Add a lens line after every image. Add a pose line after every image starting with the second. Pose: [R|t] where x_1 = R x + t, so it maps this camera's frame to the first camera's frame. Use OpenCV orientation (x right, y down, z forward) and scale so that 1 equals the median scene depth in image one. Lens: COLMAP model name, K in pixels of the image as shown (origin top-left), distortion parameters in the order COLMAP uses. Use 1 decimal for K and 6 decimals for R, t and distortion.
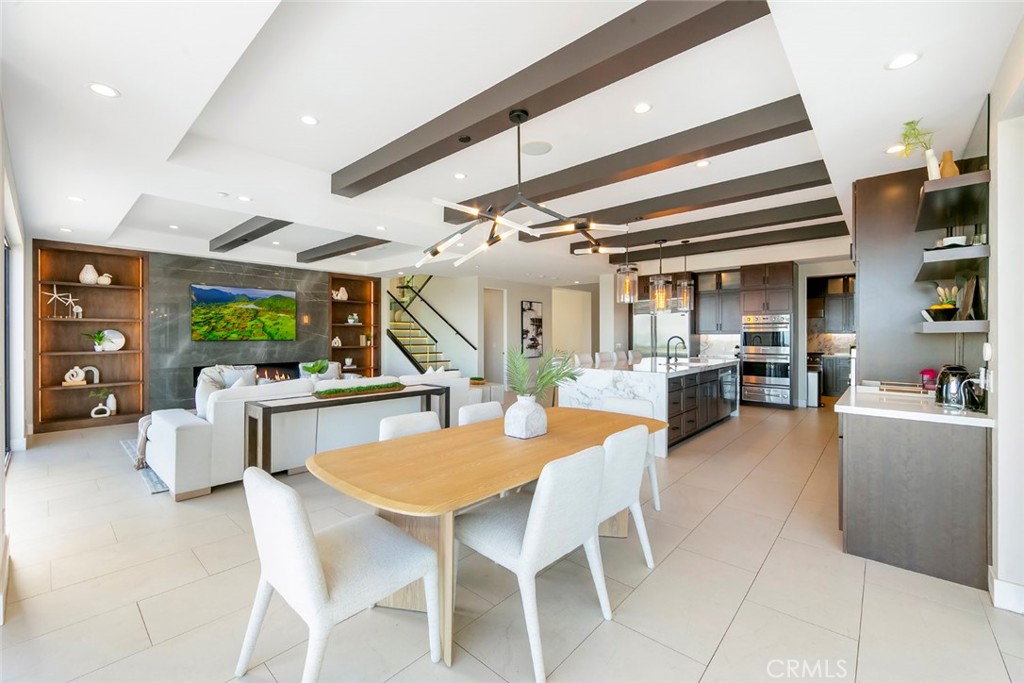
lens RADIAL K [[420.8, 0, 503.6], [0, 420.8, 335.2], [0, 0, 1]] dist [-0.002446, -0.000755]
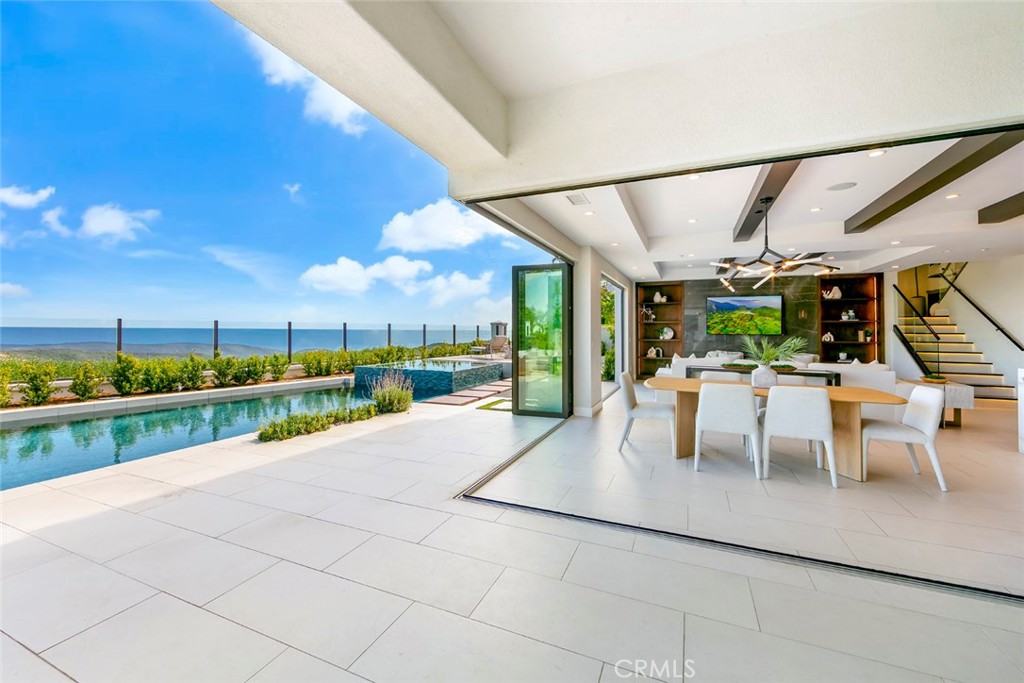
lens RADIAL K [[420.8, 0, 496.6], [0, 420.8, 321.7], [0, 0, 1]] dist [-0.002446, -0.000755]
pose [[0.304632, -0.018132, -0.952298, 0.390745], [-0.005047, 0.999774, -0.020651, 0.002626], [0.952457, 0.011097, 0.304471, -0.164651]]
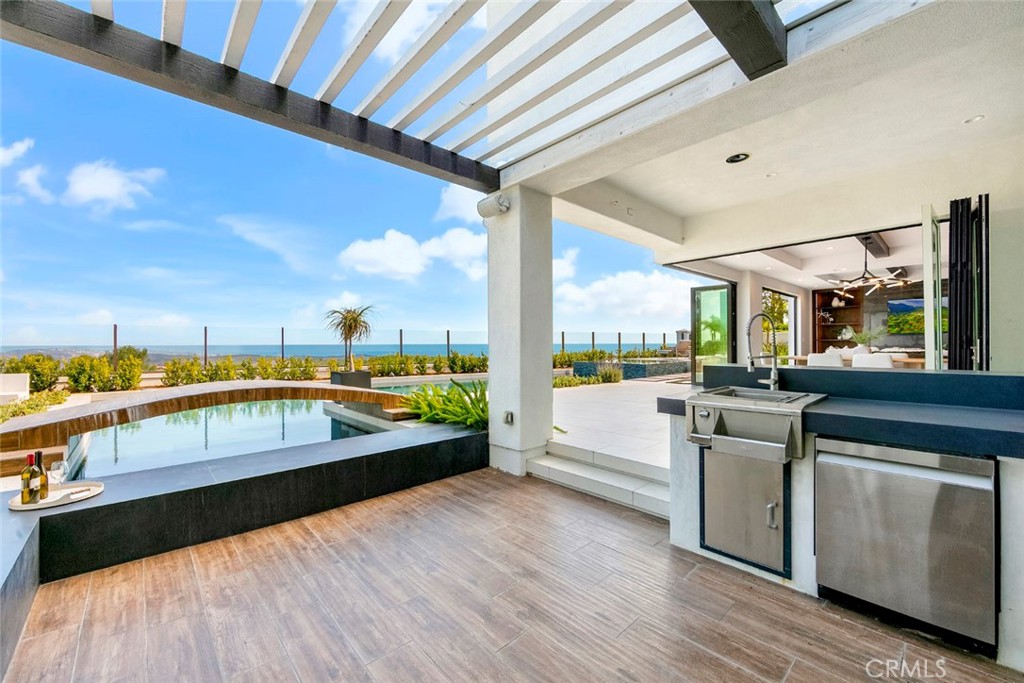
lens RADIAL K [[420.8, 0, 501.3], [0, 420.8, 347.1], [0, 0, 1]] dist [-0.002446, -0.000755]
pose [[-0.098971, 0.005131, -0.995077, 0.882442], [0.006089, 0.999971, 0.004551, 0.041093], [0.995072, -0.005609, -0.098999, -0.312723]]
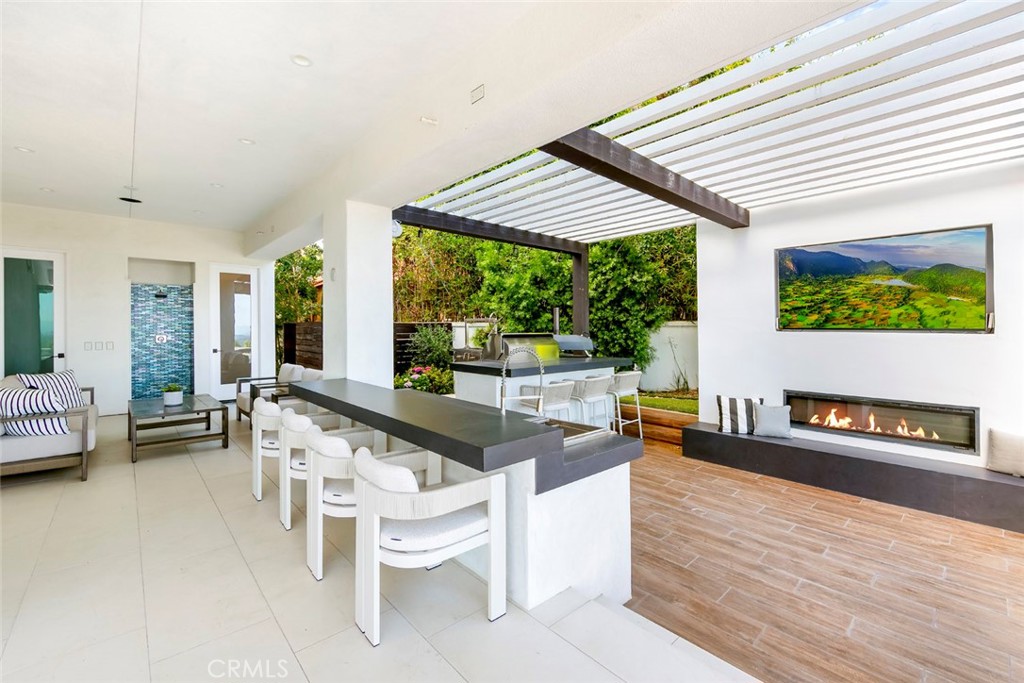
lens RADIAL K [[420.8, 0, 506.7], [0, 420.8, 330.6], [0, 0, 1]] dist [-0.002446, -0.000755]
pose [[0.110548, -0.007385, 0.993843, 0.203980], [0.000580, 0.999973, 0.007366, 0.000193], [-0.993871, -0.000238, 0.110549, -0.151795]]
